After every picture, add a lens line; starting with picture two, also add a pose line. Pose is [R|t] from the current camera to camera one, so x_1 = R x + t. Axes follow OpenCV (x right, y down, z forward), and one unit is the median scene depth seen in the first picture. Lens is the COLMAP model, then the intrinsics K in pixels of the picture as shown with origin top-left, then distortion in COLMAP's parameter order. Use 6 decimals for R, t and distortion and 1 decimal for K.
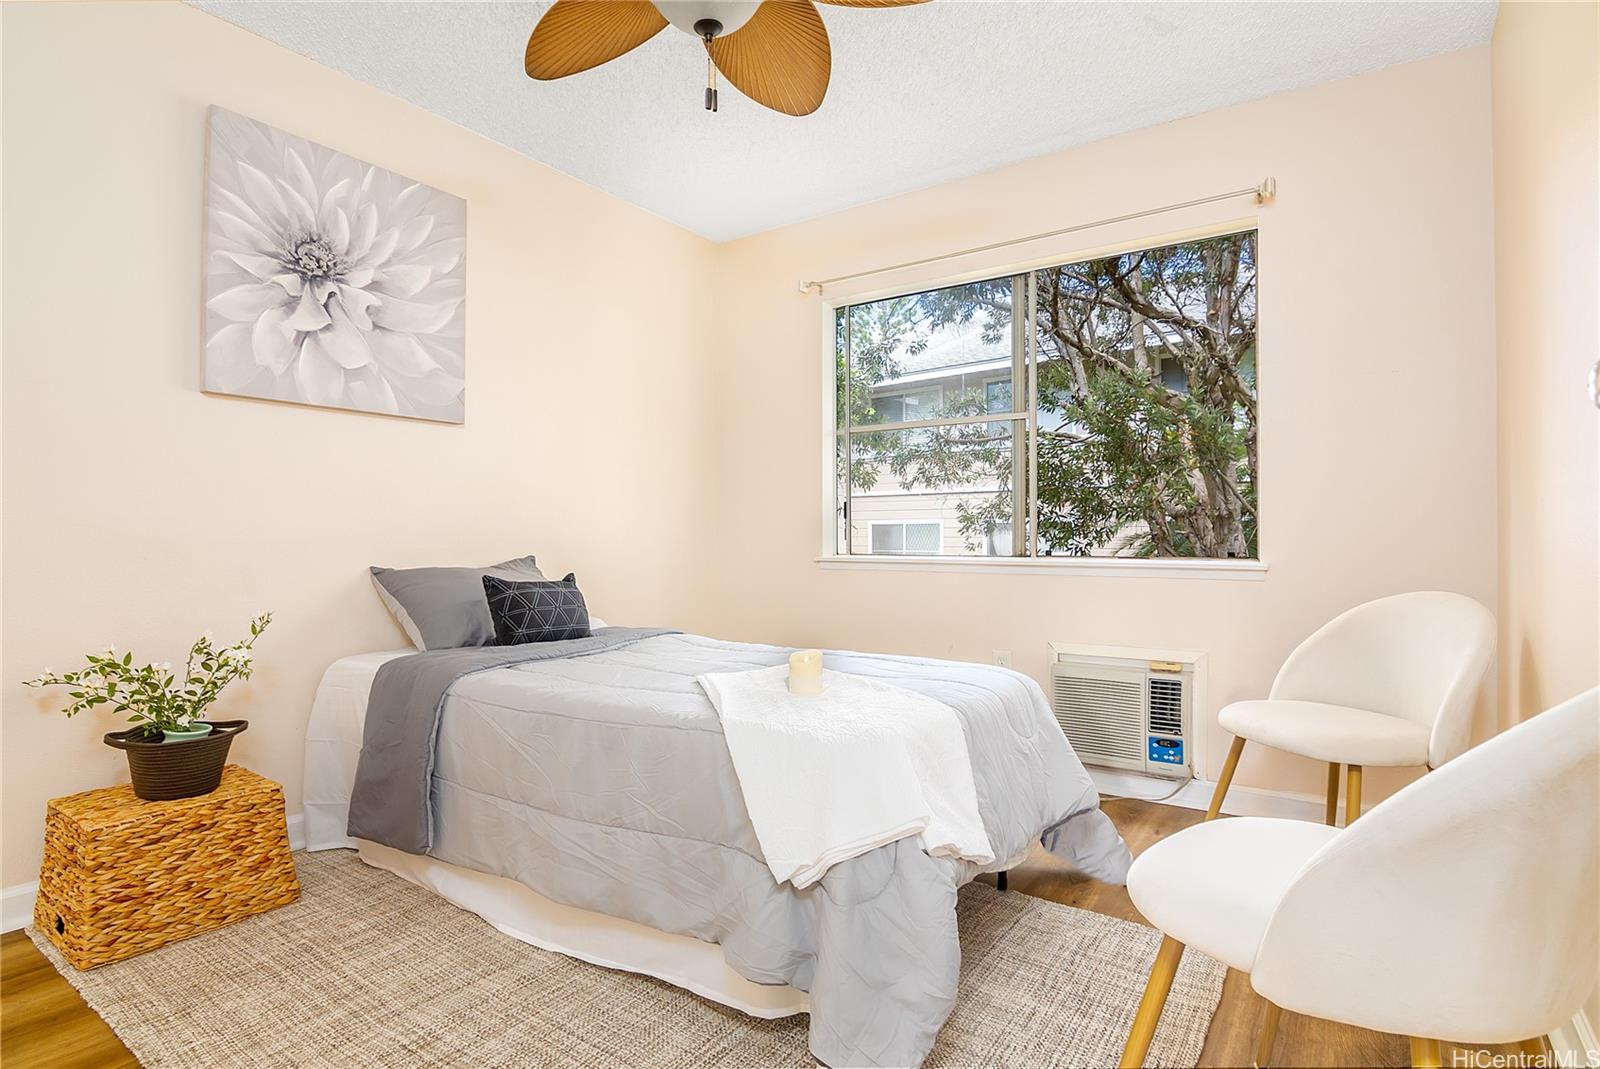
lens RADIAL K [[818.0, 0, 768.1], [0, 818.0, 532.1], [0, 0, 1]] dist [-0.008163, -0.003508]
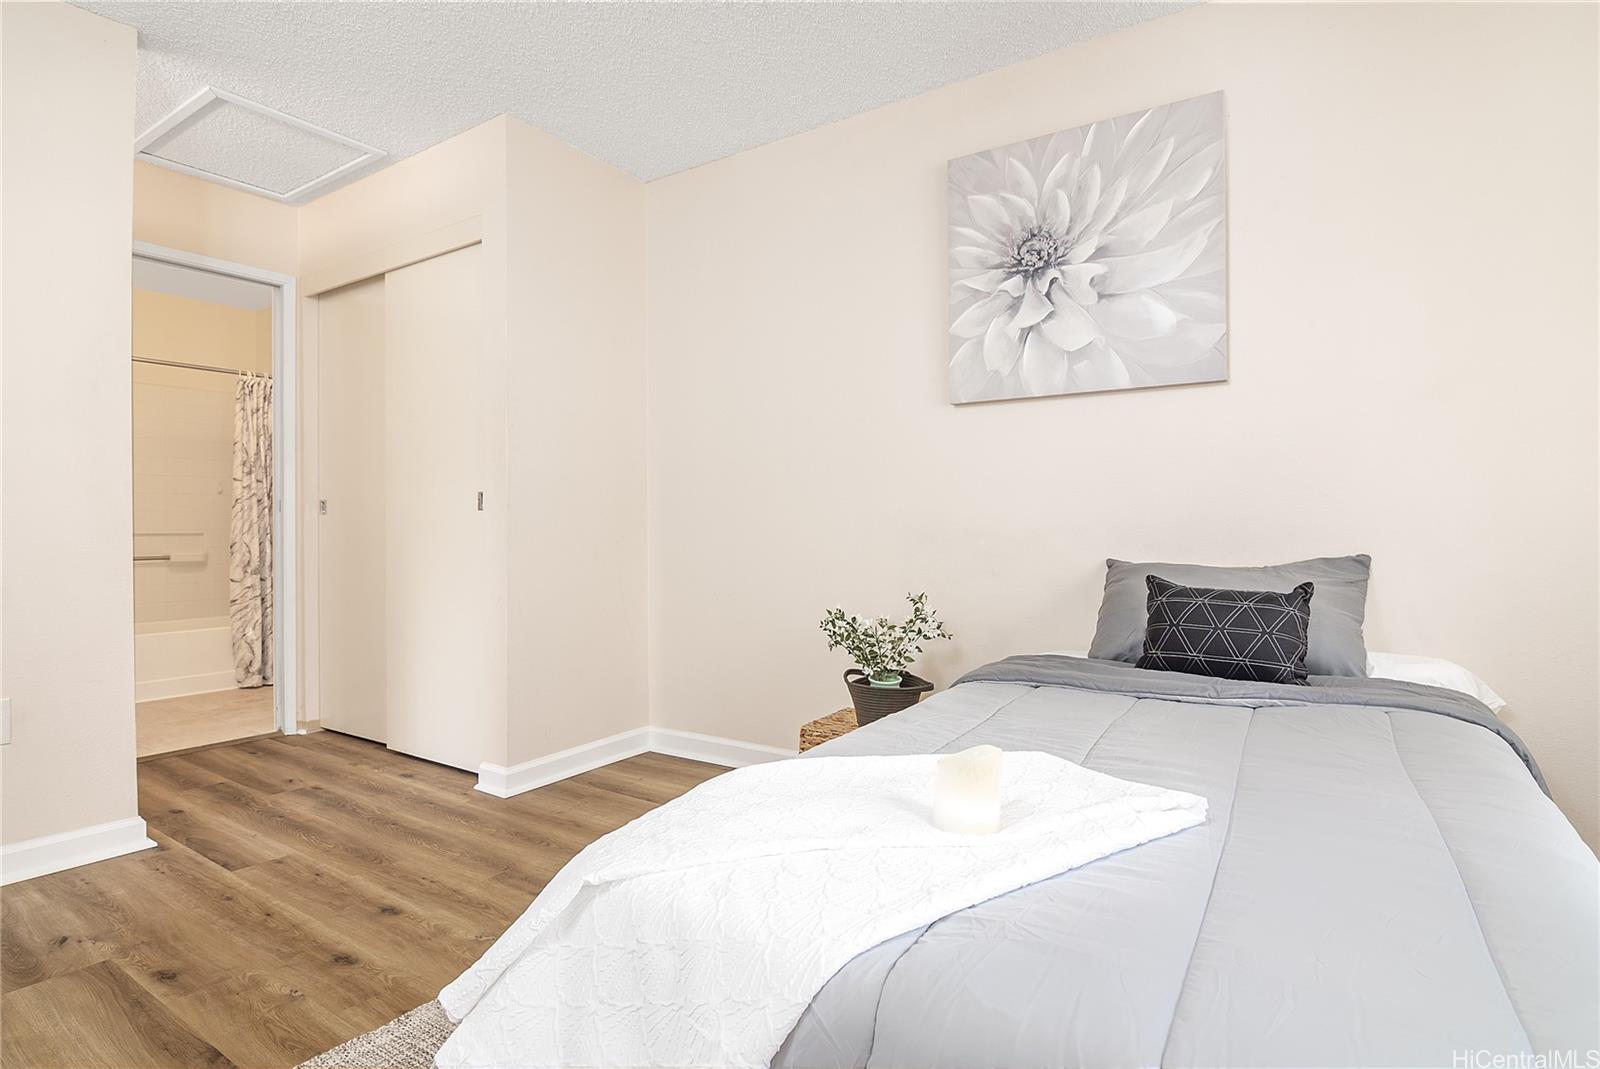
lens RADIAL K [[818.0, 0, 797.1], [0, 818.0, 527.3], [0, 0, 1]] dist [-0.008163, -0.003508]
pose [[0.037074, -0.001468, -0.999311, 0.442646], [0.004569, 0.999989, -0.001299, 0.005980], [0.999302, -0.004518, 0.037080, 0.660732]]
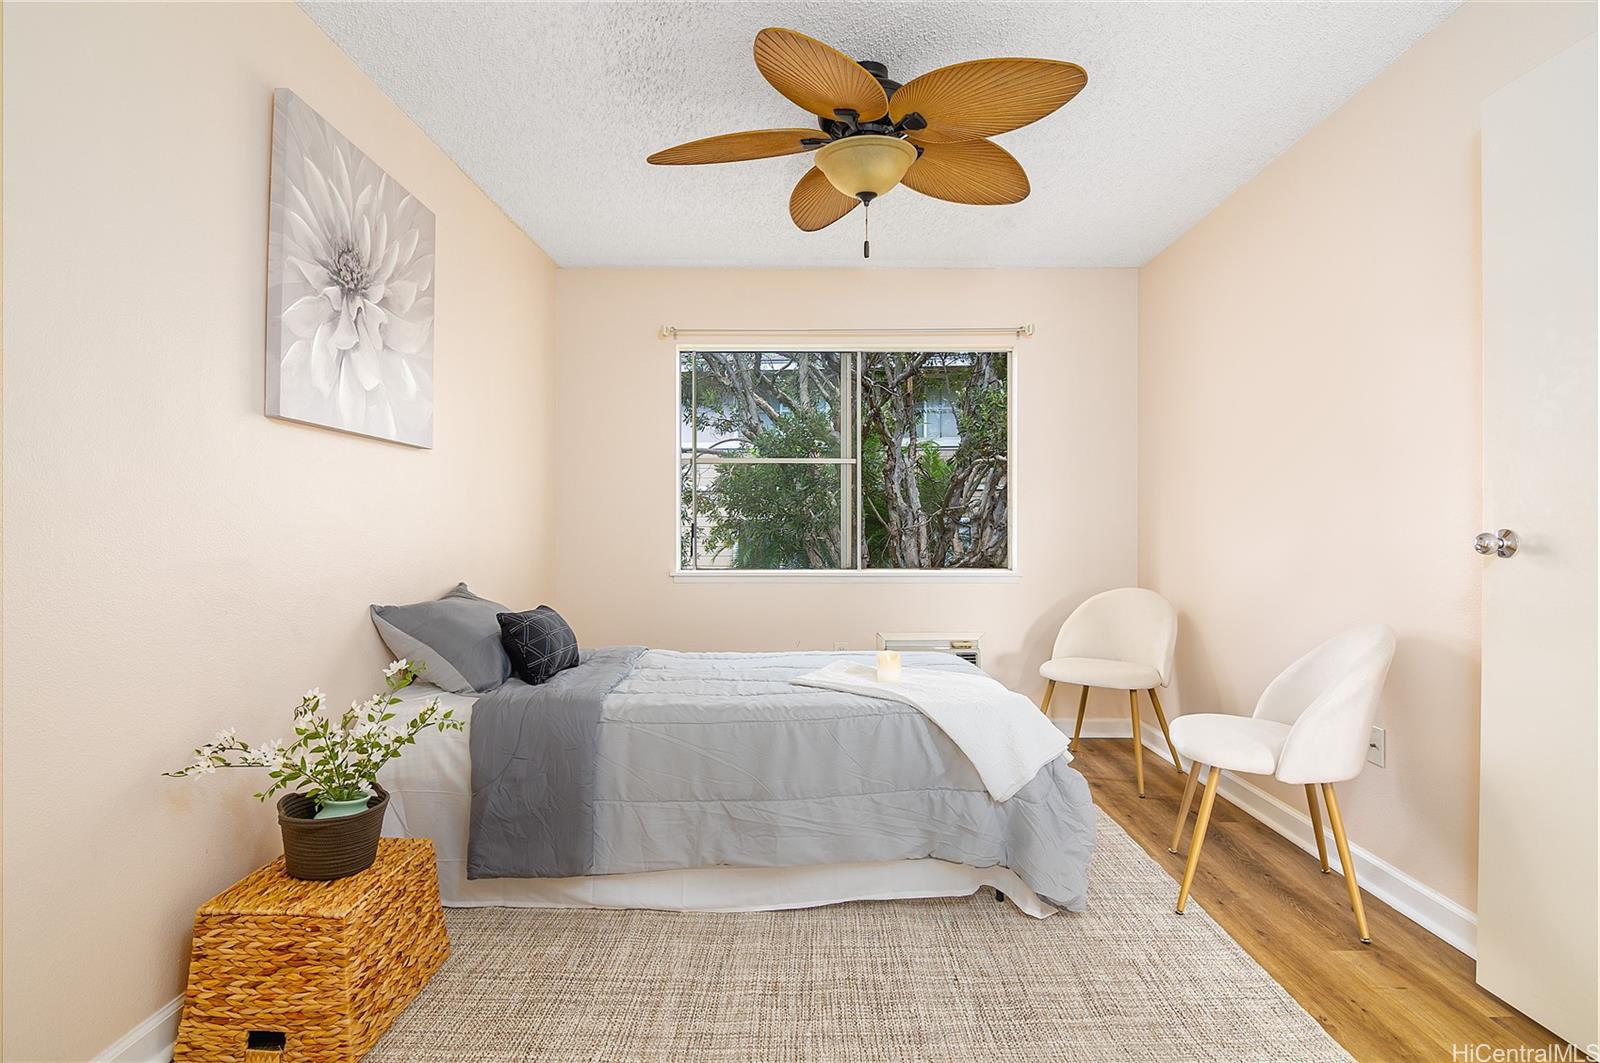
lens RADIAL K [[818.0, 0, 796.9], [0, 818.0, 528.0], [0, 0, 1]] dist [-0.008163, -0.003508]
pose [[0.817815, -0.000469, 0.575482, -0.667837], [-0.001836, 0.999992, 0.003424, -0.051718], [-0.575479, -0.003857, 0.817808, -0.031003]]
